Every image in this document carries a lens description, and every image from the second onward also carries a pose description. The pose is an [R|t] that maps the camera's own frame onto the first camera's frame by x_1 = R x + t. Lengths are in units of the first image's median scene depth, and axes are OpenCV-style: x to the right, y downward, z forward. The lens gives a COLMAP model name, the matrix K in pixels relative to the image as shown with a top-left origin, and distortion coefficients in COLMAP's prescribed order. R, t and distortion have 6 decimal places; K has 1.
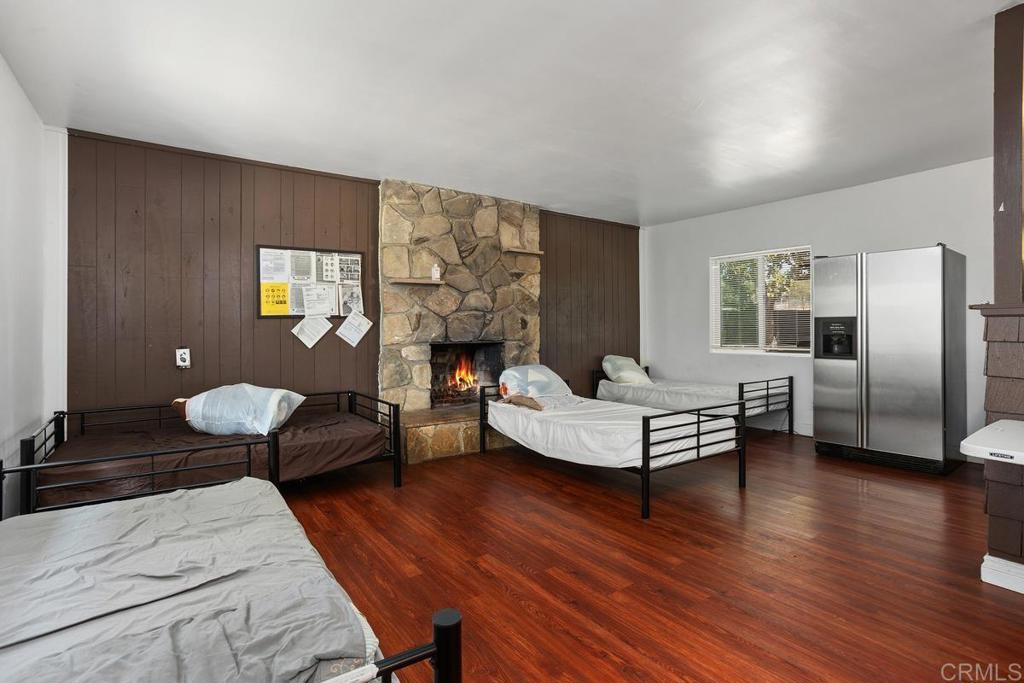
lens RADIAL K [[500.0, 0, 504.2], [0, 500.0, 320.6], [0, 0, 1]] dist [-0.039381, 0.019246]
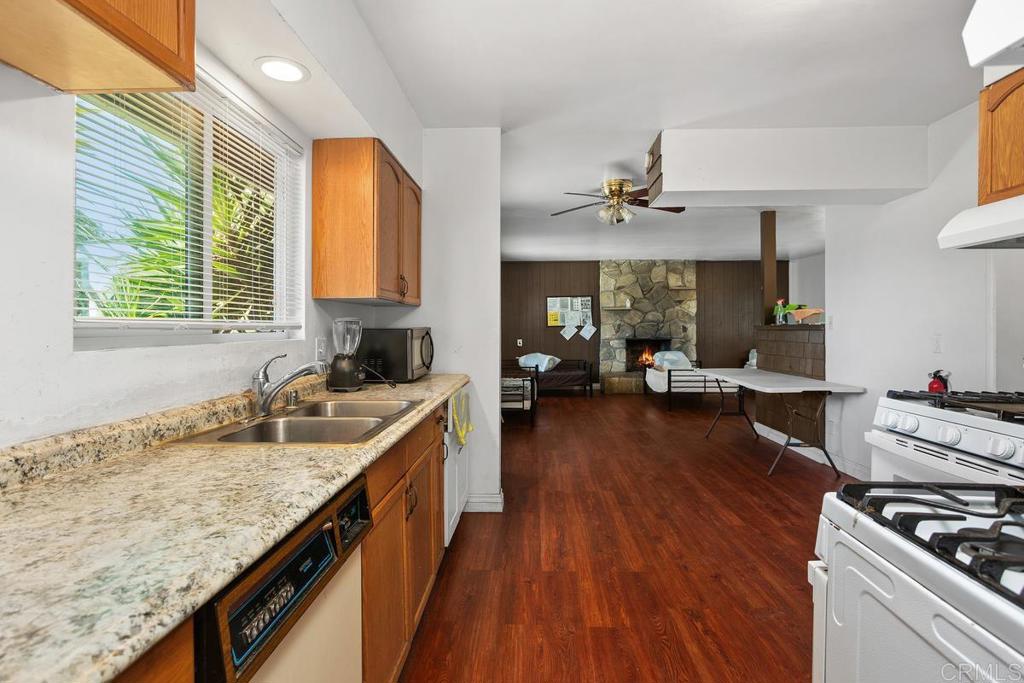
lens RADIAL K [[500.0, 0, 507.7], [0, 500.0, 333.0], [0, 0, 1]] dist [-0.039381, 0.019246]
pose [[0.787262, 0.010373, -0.616532, 0.741277], [0.008760, 0.999569, 0.028003, -0.040345], [0.616557, -0.027447, 0.786832, -0.894399]]
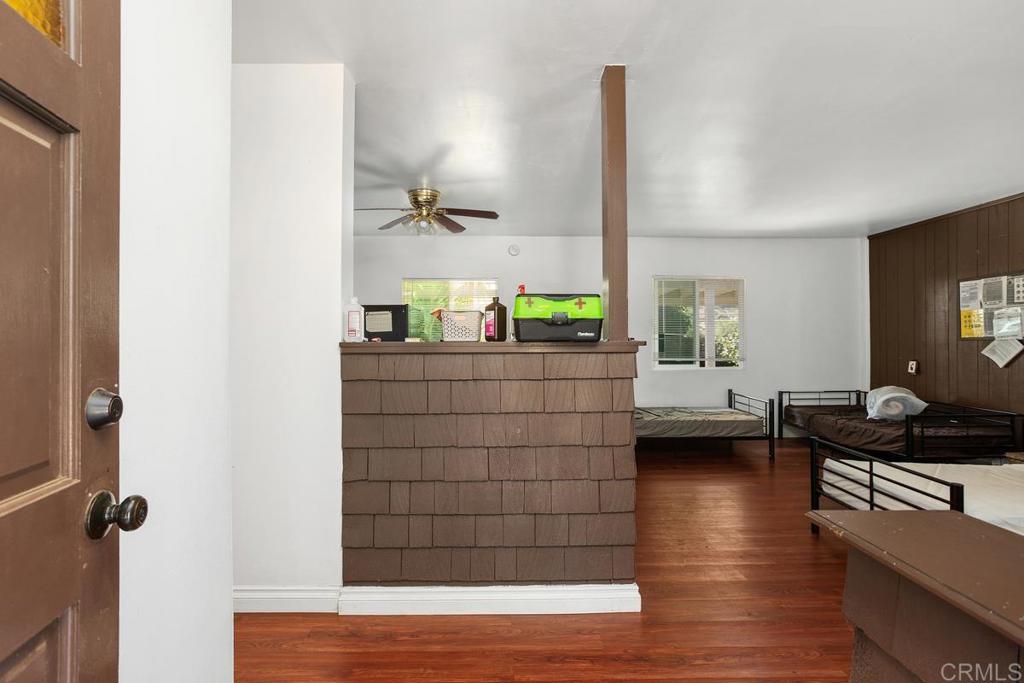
lens RADIAL K [[500.0, 0, 511.1], [0, 500.0, 338.1], [0, 0, 1]] dist [-0.039381, 0.019246]
pose [[-0.558463, 0.008132, -0.829489, 0.986531], [0.022594, 0.999730, -0.005411, -0.024357], [0.829221, -0.021763, -0.558496, 0.667298]]
